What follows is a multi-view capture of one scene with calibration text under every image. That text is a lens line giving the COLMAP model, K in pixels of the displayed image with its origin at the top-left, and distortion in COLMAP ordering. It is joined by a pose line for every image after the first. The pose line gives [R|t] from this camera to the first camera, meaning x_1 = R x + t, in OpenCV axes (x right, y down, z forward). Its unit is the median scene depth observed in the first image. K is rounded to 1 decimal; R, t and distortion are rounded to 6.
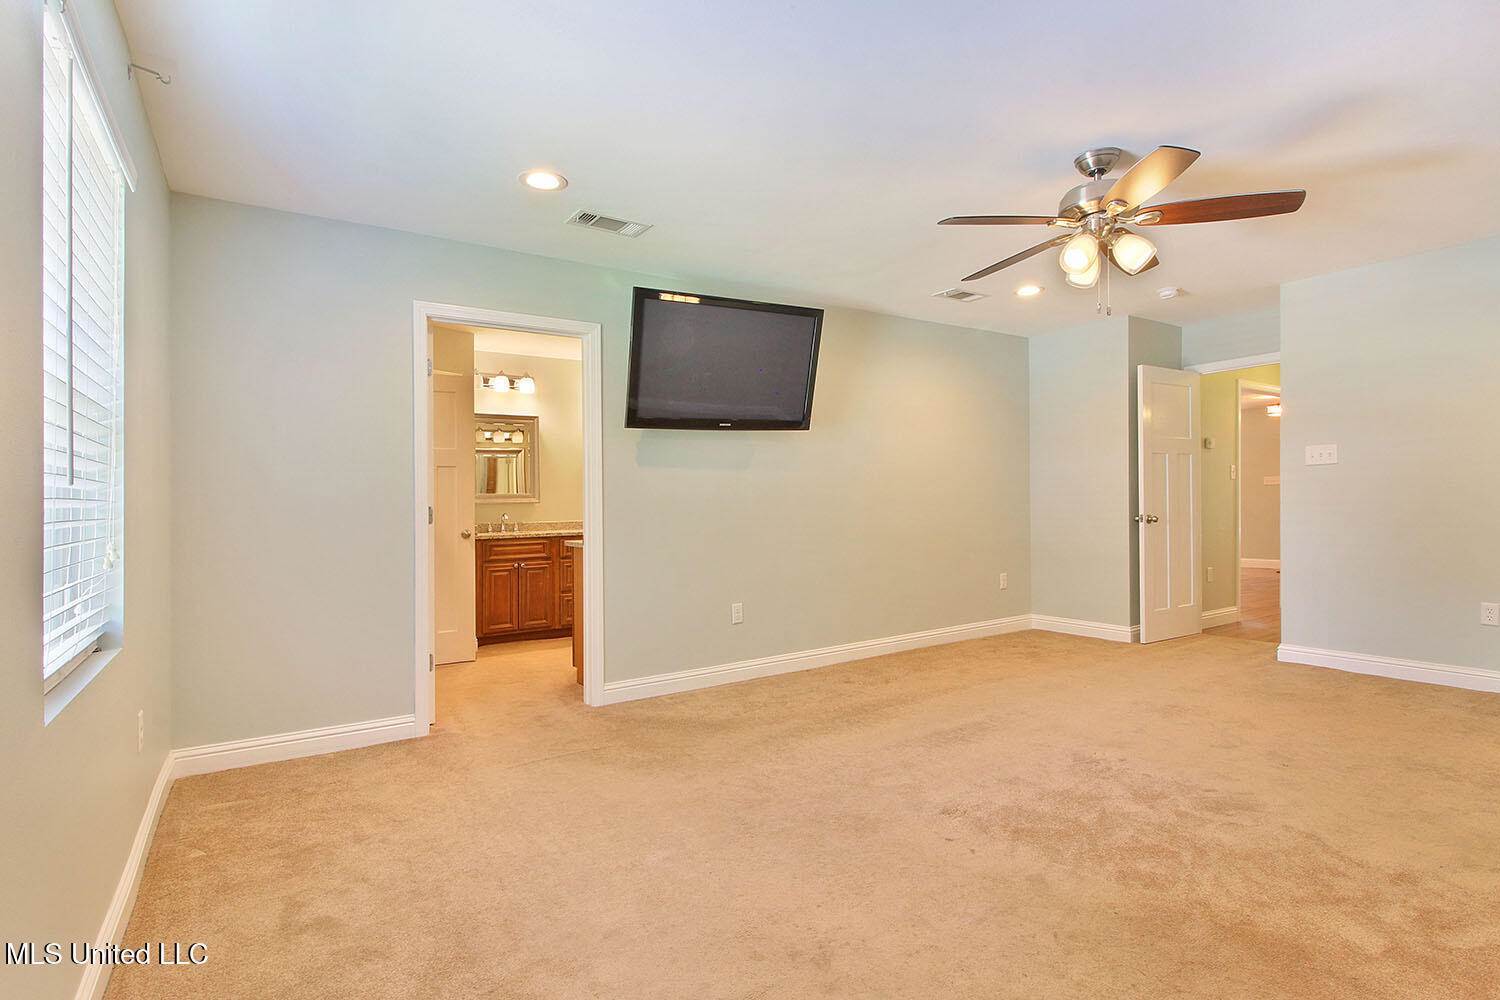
lens RADIAL K [[748.0, 0, 745.6], [0, 748.0, 505.8], [0, 0, 1]] dist [0.000957, -0.000083]
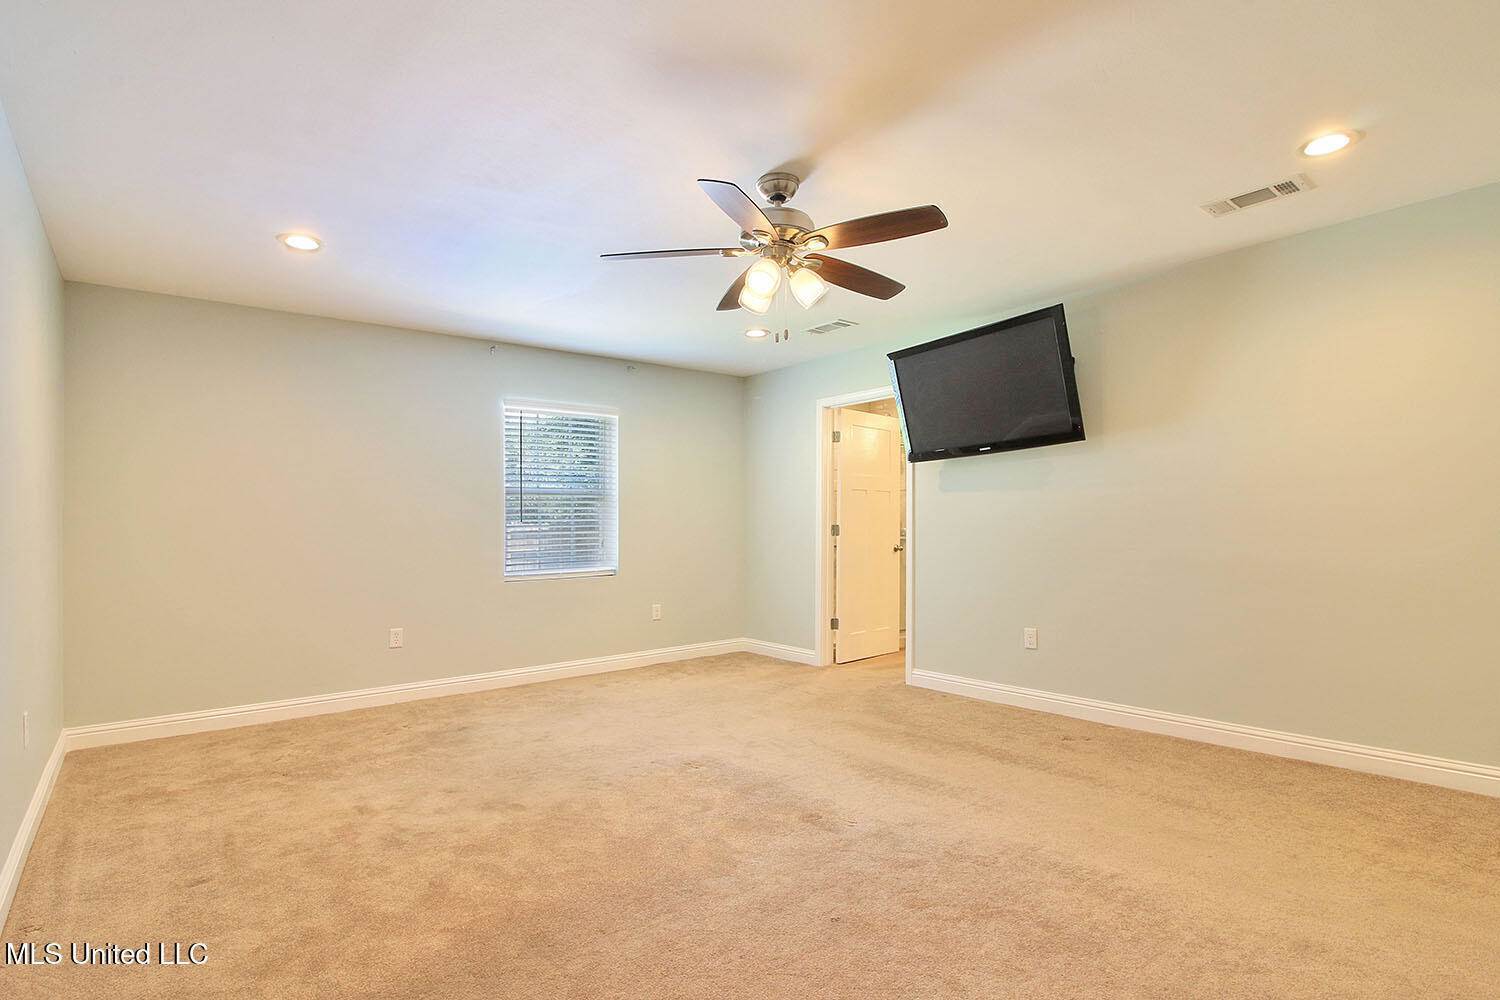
lens RADIAL K [[748.0, 0, 745.6], [0, 748.0, 505.8], [0, 0, 1]] dist [0.000957, -0.000083]
pose [[0.110790, -0.003780, -0.993837, 1.081176], [0.004607, 0.999984, -0.003290, -0.030952], [0.993833, -0.004214, 0.110806, 0.627682]]
